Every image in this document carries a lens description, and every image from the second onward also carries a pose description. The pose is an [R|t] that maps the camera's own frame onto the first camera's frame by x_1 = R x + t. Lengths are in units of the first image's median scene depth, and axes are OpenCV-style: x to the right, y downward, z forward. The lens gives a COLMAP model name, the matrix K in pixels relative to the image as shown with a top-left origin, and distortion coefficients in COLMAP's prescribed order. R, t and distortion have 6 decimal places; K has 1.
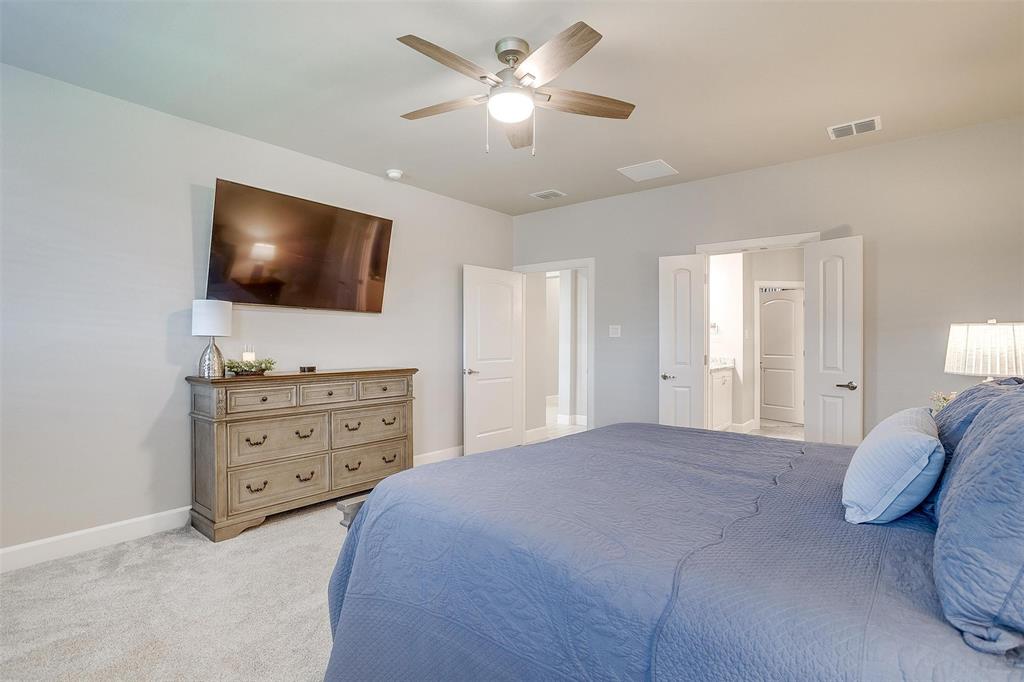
lens RADIAL K [[501.8, 0, 510.3], [0, 501.8, 343.2], [0, 0, 1]] dist [0.002593, 0.000089]
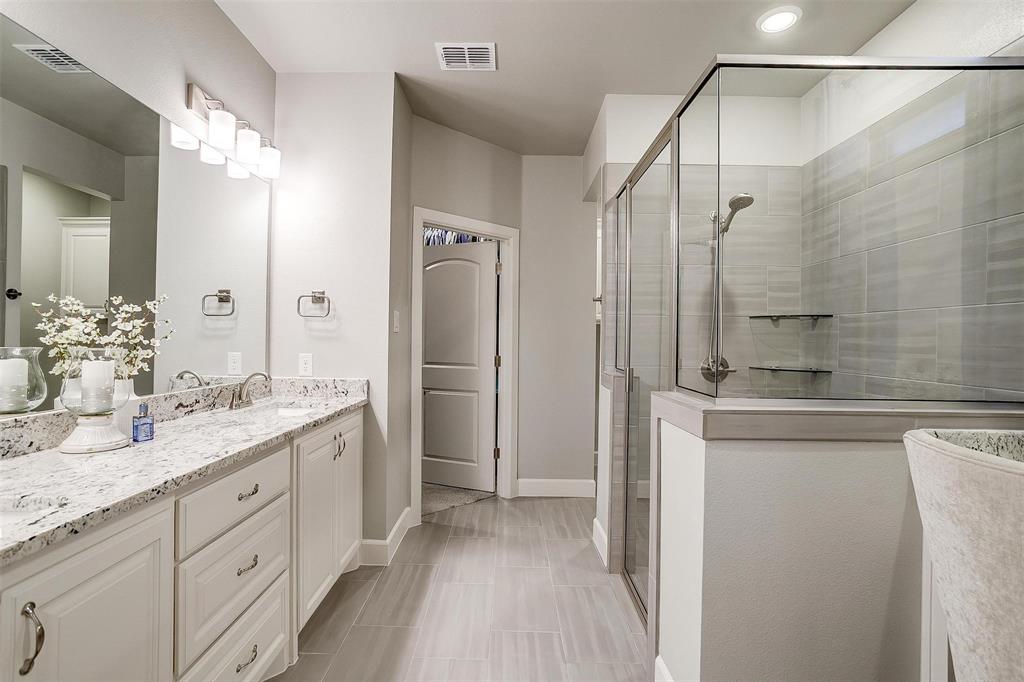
lens RADIAL K [[497.3, 0, 514.4], [0, 497.3, 336.9], [0, 0, 1]] dist [-0.052237, 0.026959]
pose [[0.781030, 0.009886, 0.624416, 0.286677], [-0.007331, 0.999951, -0.006662, -0.002515], [-0.624451, 0.000625, 0.781064, 0.610498]]
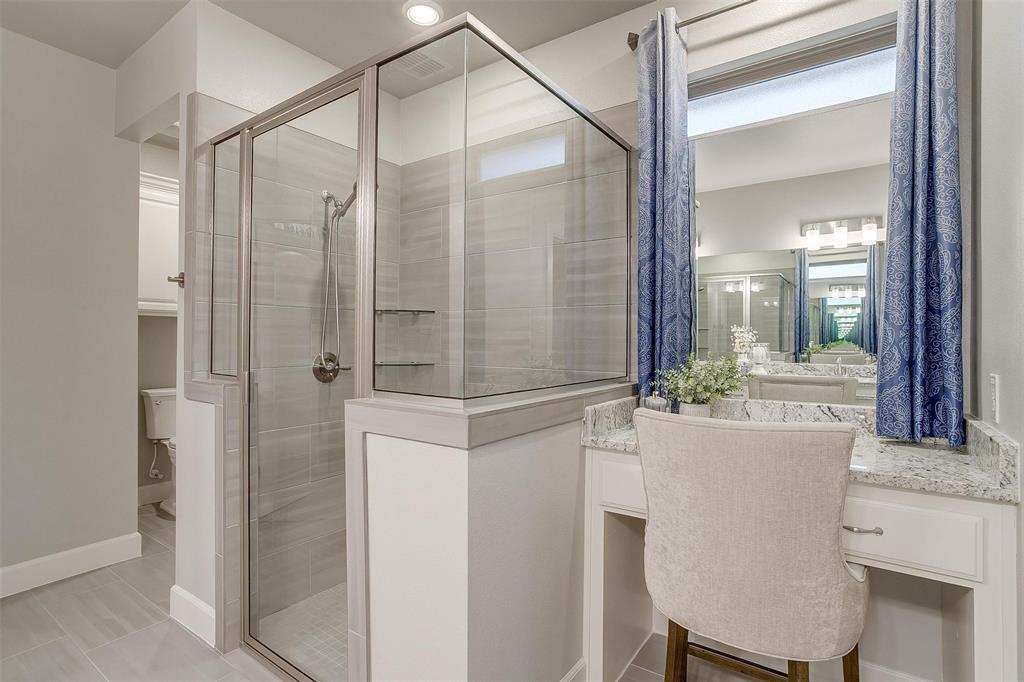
lens RADIAL K [[497.3, 0, 504.7], [0, 497.3, 334.4], [0, 0, 1]] dist [-0.052237, 0.026959]
pose [[-0.056384, 0.006414, 0.998389, 0.299025], [0.002294, 0.999978, -0.006295, -0.001663], [-0.998407, 0.001935, -0.056398, 0.721591]]
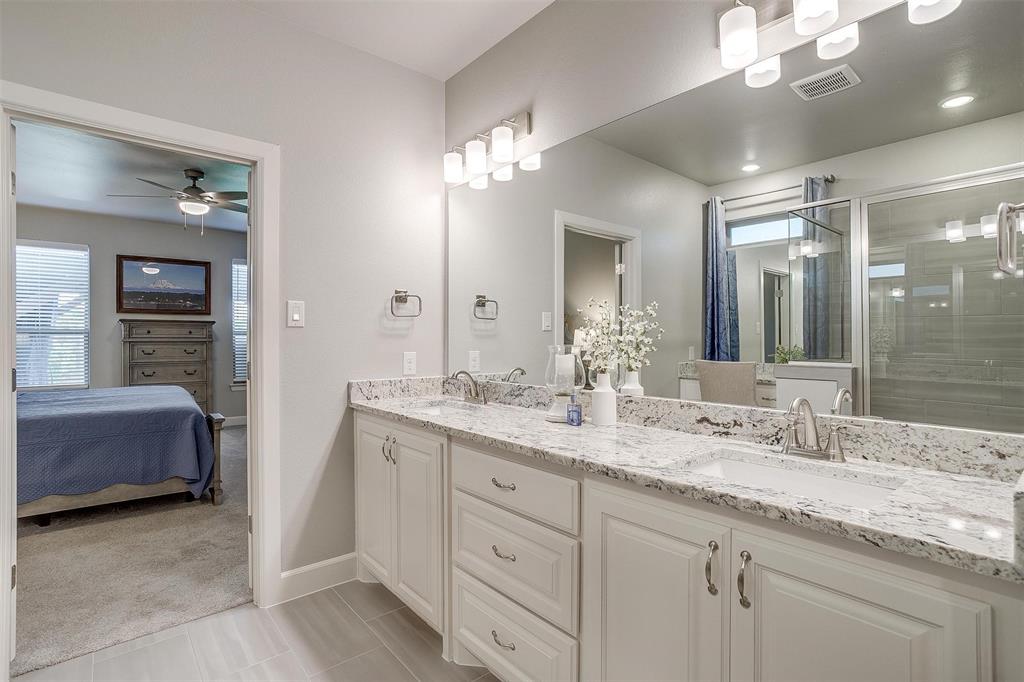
lens RADIAL K [[497.3, 0, 495.7], [0, 497.3, 339.7], [0, 0, 1]] dist [-0.052237, 0.026959]
pose [[-0.219945, -0.002573, -0.975509, 0.549252], [-0.005477, 0.999984, -0.001402, -0.000438], [0.975497, 0.005035, -0.219955, 0.893959]]
